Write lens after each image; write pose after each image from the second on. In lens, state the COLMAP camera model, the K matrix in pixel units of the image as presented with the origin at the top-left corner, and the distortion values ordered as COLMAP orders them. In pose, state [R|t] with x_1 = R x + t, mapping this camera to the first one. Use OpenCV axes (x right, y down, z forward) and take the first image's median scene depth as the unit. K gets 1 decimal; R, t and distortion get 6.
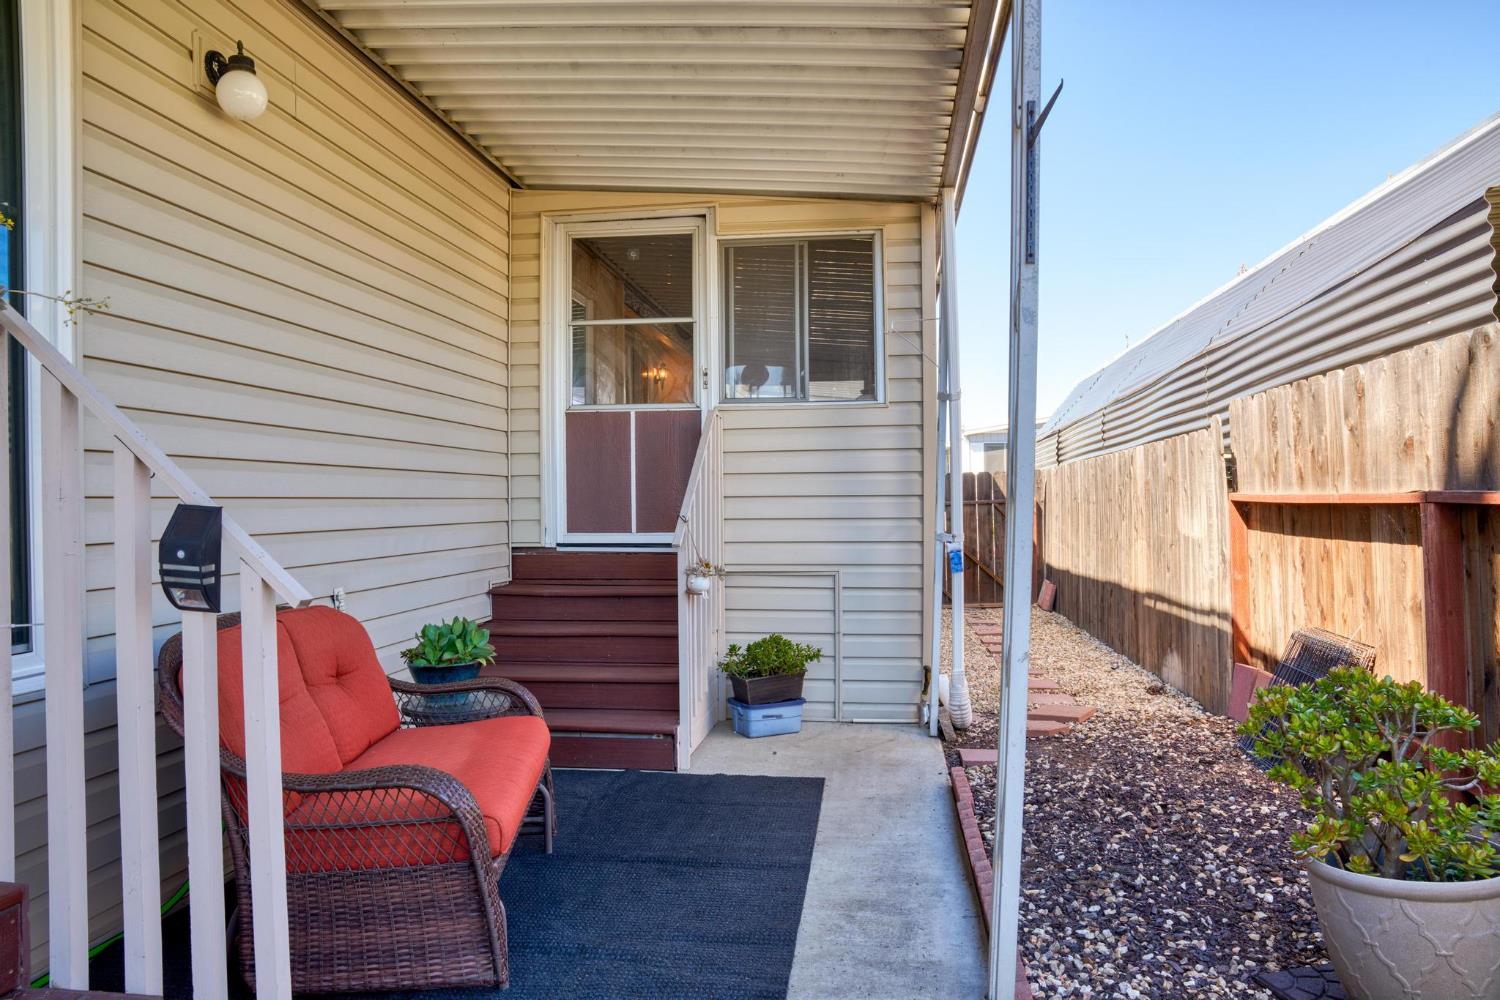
lens RADIAL K [[982.9, 0, 747.7], [0, 982.9, 479.7], [0, 0, 1]] dist [-0.048314, 0.001726]
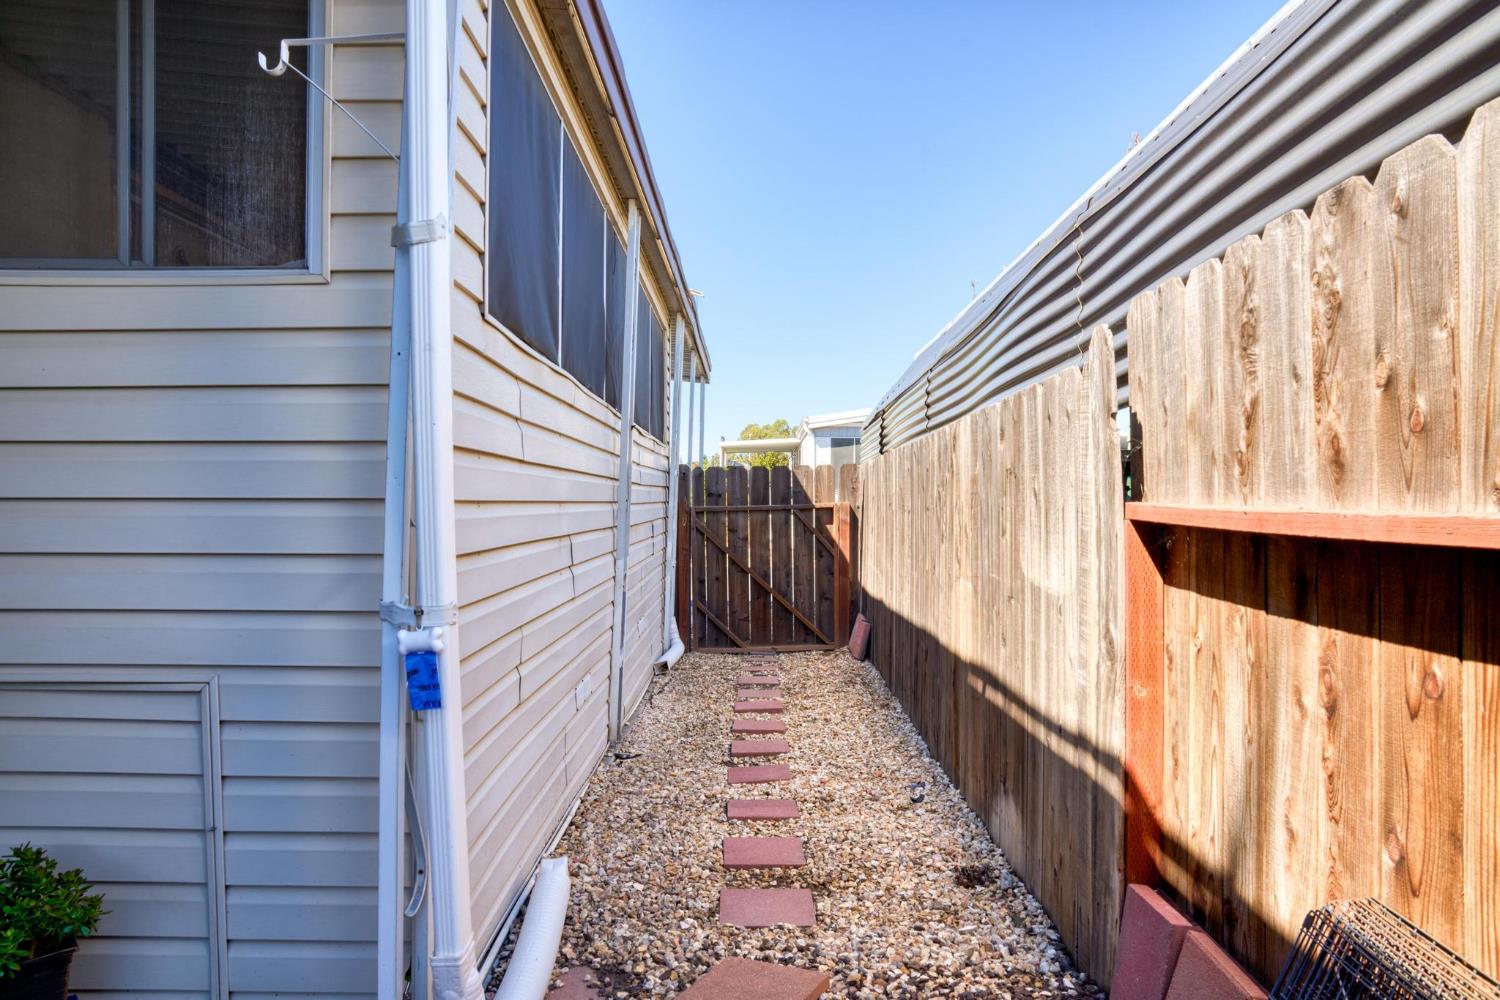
lens RADIAL K [[1029.0, 0, 750.0], [0, 1029.0, 500.0], [0, 0, 1]] dist [-0.130988, 0.091262]
pose [[0.990525, 0.010554, 0.136928, 0.243280], [-0.013449, 0.999705, 0.020235, 0.005025], [-0.136674, -0.021885, 0.990374, 0.524585]]
